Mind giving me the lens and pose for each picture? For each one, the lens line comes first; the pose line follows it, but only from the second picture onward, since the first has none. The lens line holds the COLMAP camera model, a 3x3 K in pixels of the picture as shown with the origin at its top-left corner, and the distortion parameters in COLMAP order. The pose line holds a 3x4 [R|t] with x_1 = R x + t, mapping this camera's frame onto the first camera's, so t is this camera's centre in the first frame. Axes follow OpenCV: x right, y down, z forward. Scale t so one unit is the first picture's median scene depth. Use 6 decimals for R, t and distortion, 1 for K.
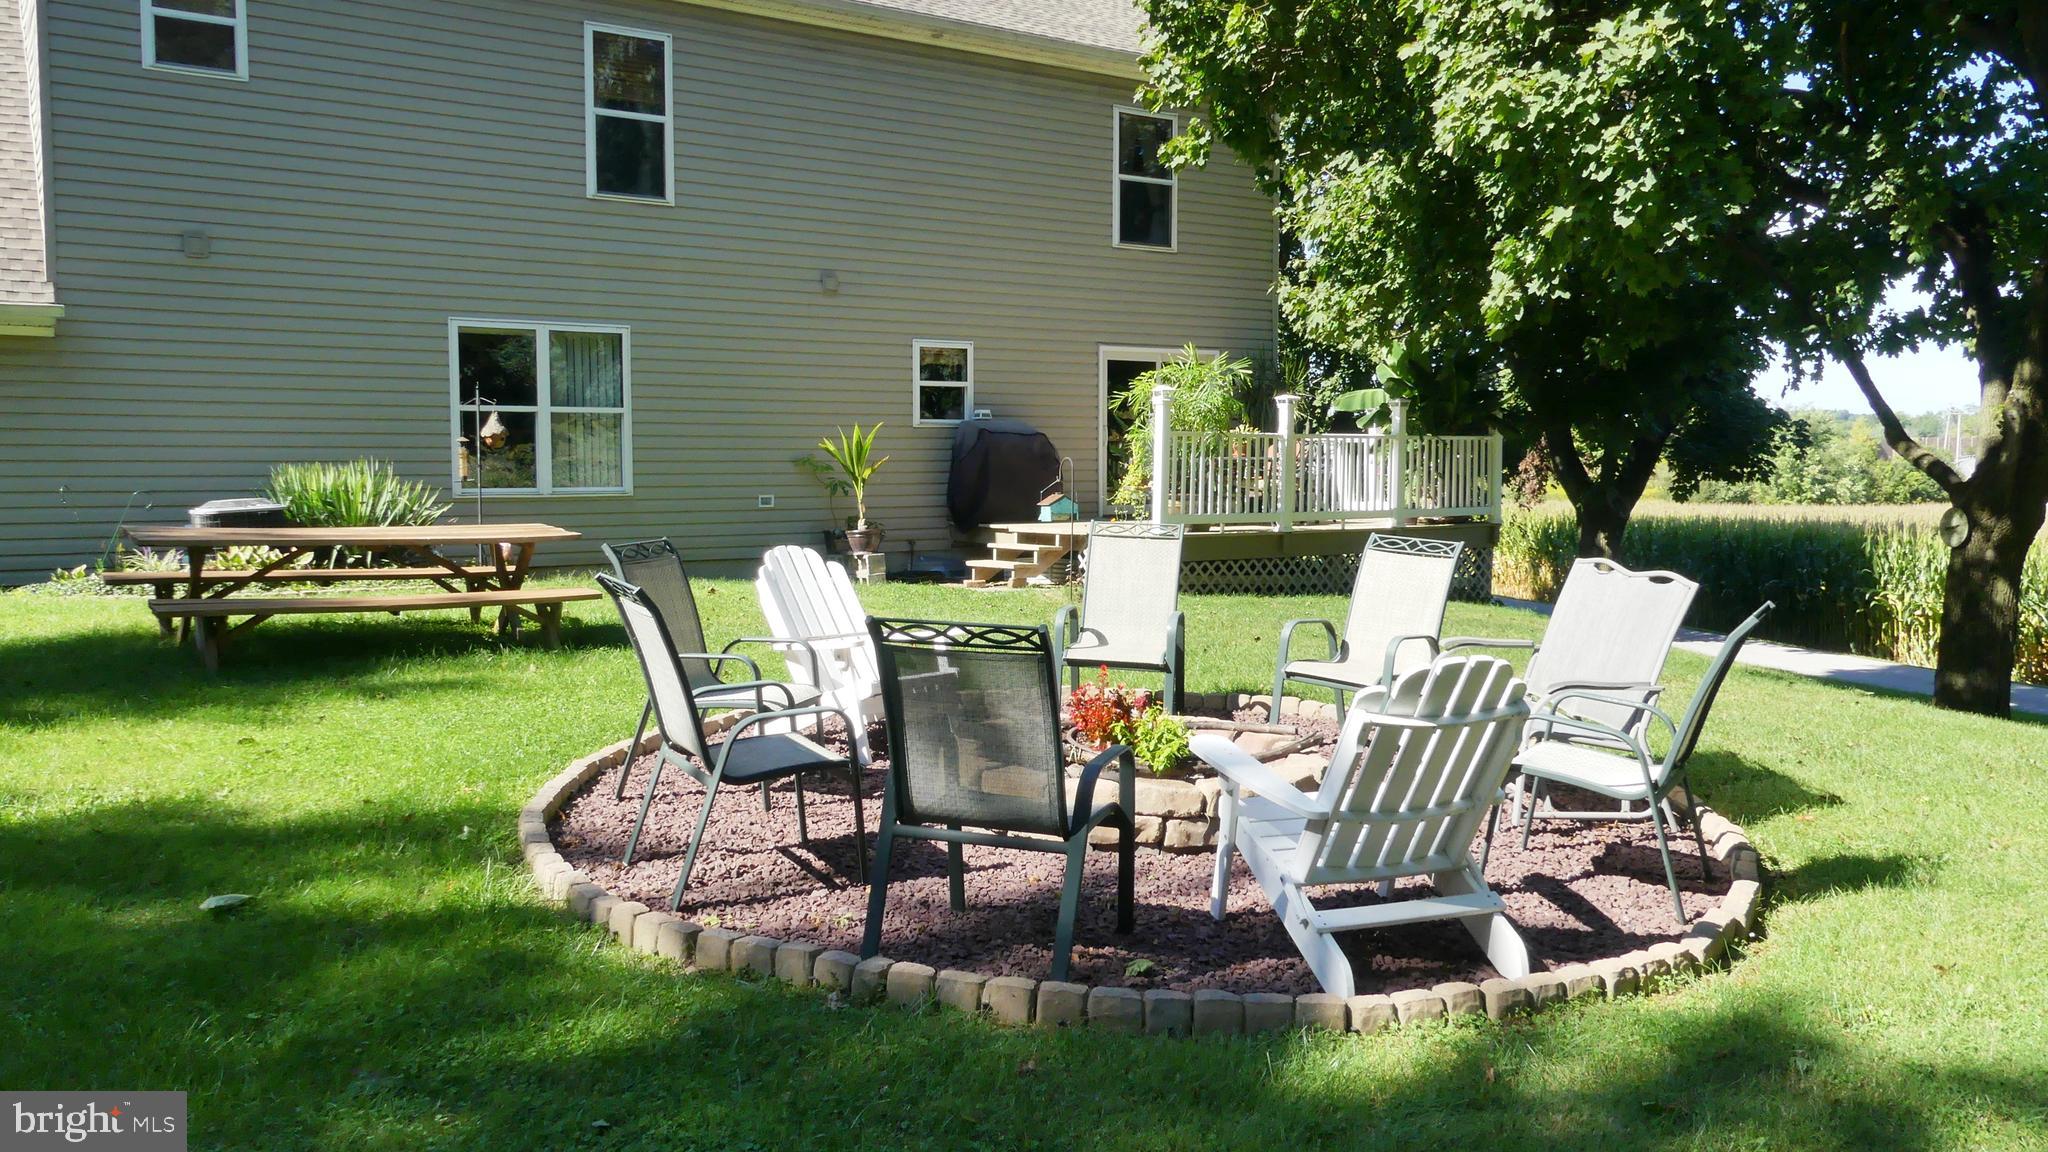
lens RADIAL K [[1553.6, 0, 1033.1], [0, 1553.6, 571.3], [0, 0, 1]] dist [-0.009265, -0.010796]
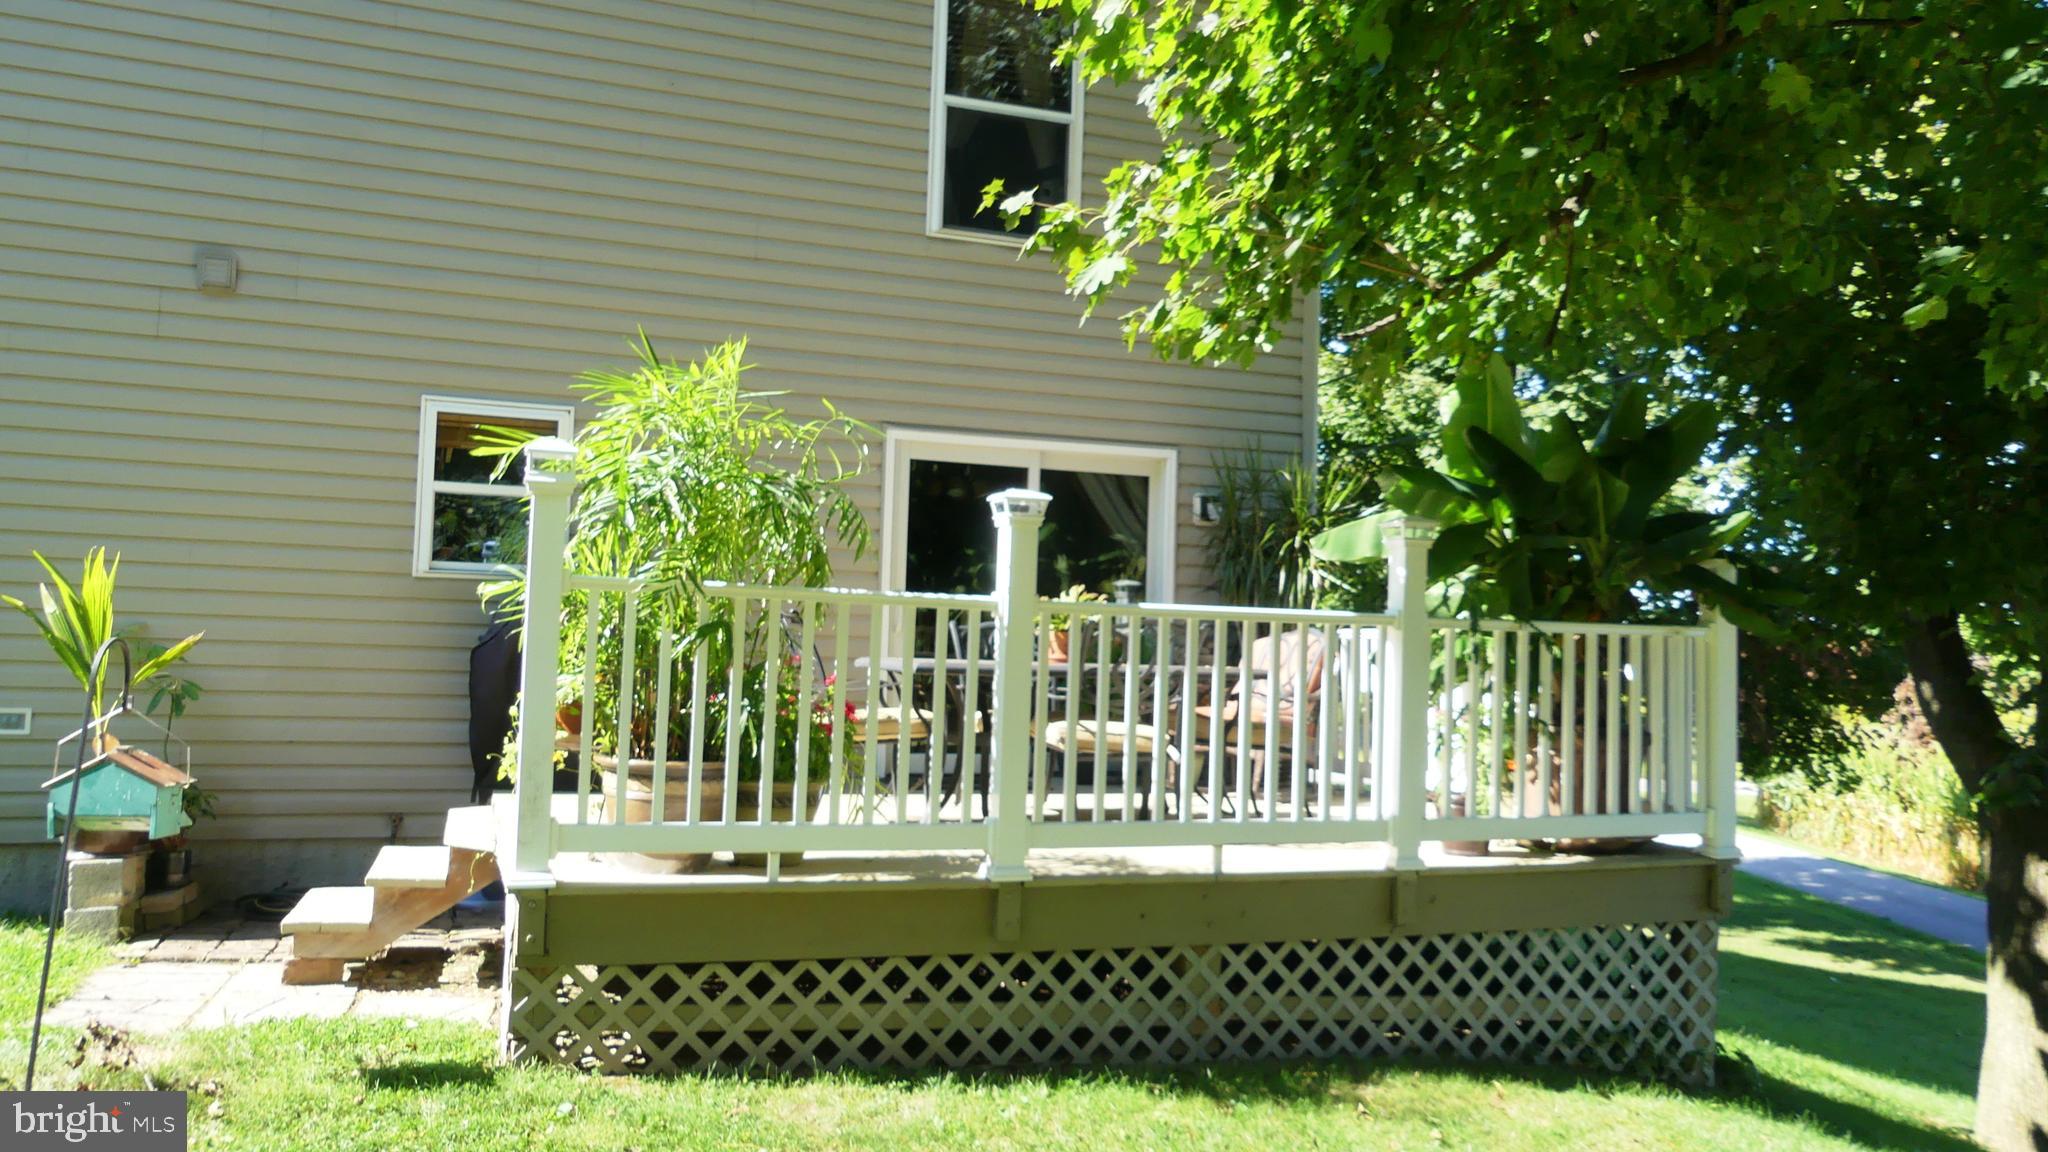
lens RADIAL K [[1553.6, 0, 1042.8], [0, 1553.6, 557.8], [0, 0, 1]] dist [-0.009265, -0.010796]
pose [[0.973214, 0.018453, -0.229159, 0.254645], [-0.049061, 0.990482, -0.128602, -0.053578], [0.224605, 0.136400, 0.964856, 0.670806]]
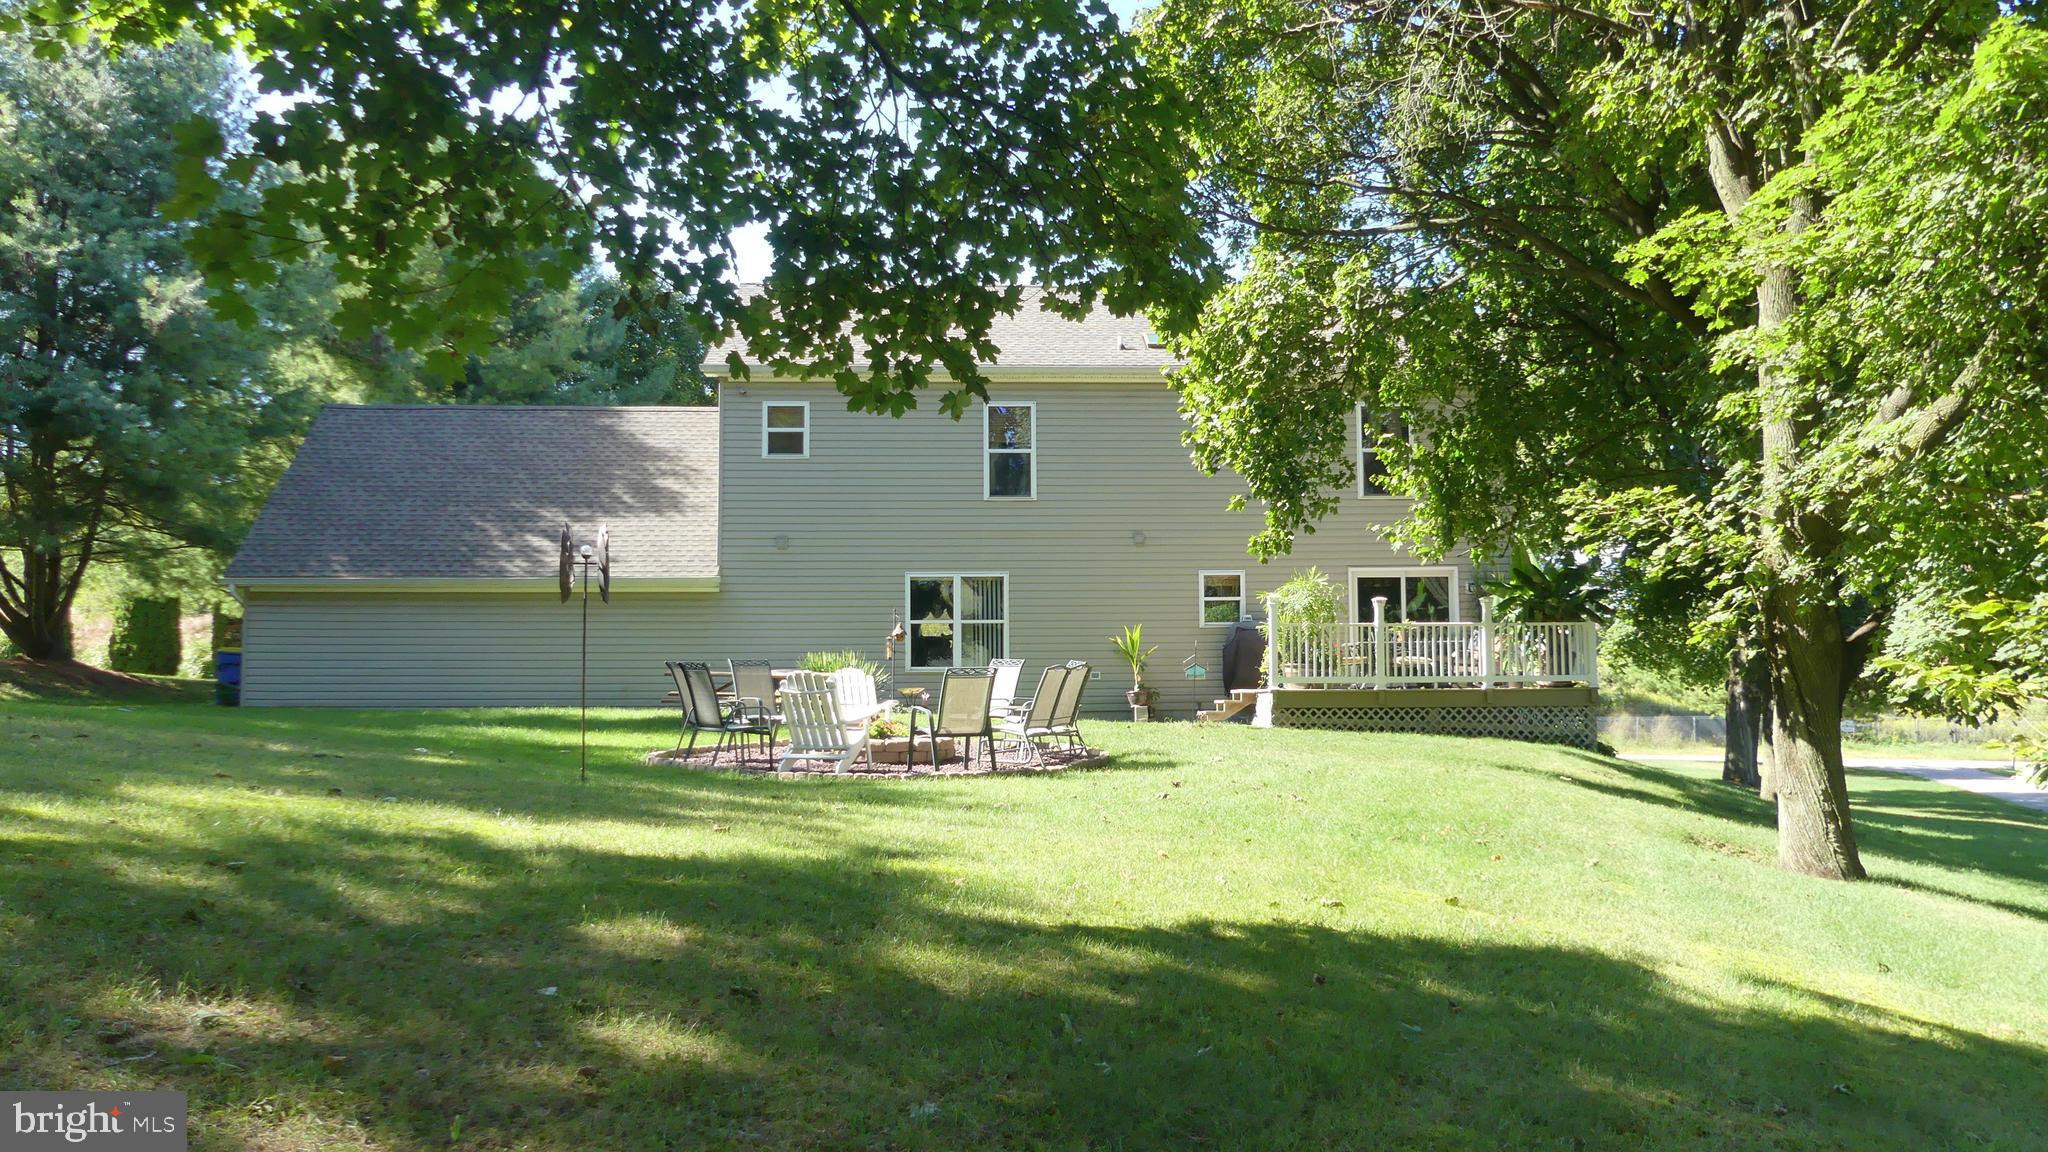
lens RADIAL K [[1553.6, 0, 1028.4], [0, 1553.6, 582.9], [0, 0, 1]] dist [-0.009265, -0.010796]
pose [[0.853008, -0.041976, -0.520207, 0.663120], [-0.029590, 0.991267, -0.128506, 0.074939], [0.521059, 0.125009, 0.844317, -0.441363]]
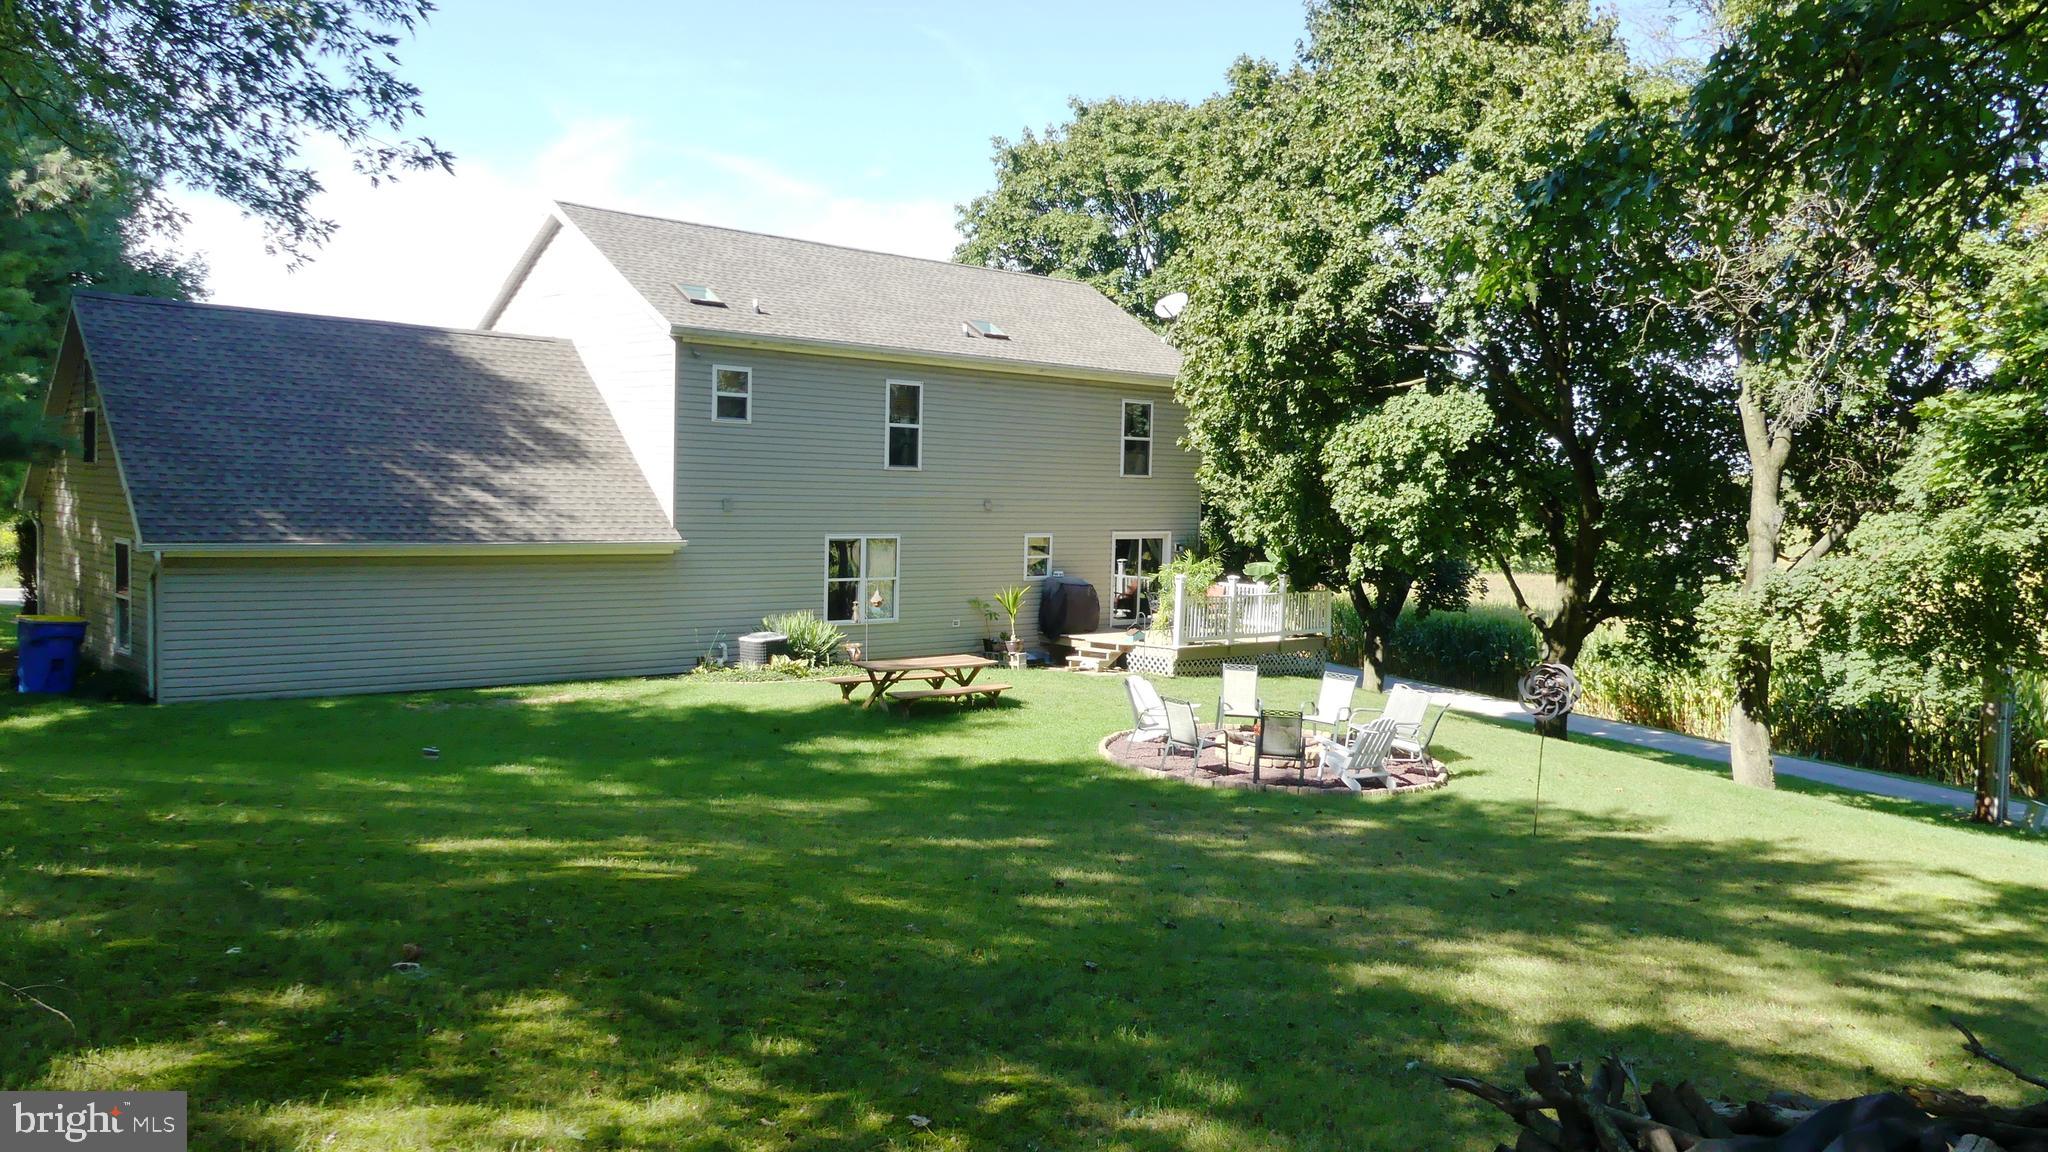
lens RADIAL K [[1553.6, 0, 1020.5], [0, 1553.6, 582.8], [0, 0, 1]] dist [-0.009265, -0.010796]
pose [[0.988898, 0.012271, 0.148088, -0.405716], [-0.010228, 0.999842, -0.014547, -0.073990], [-0.148243, 0.012871, 0.988867, -0.934640]]
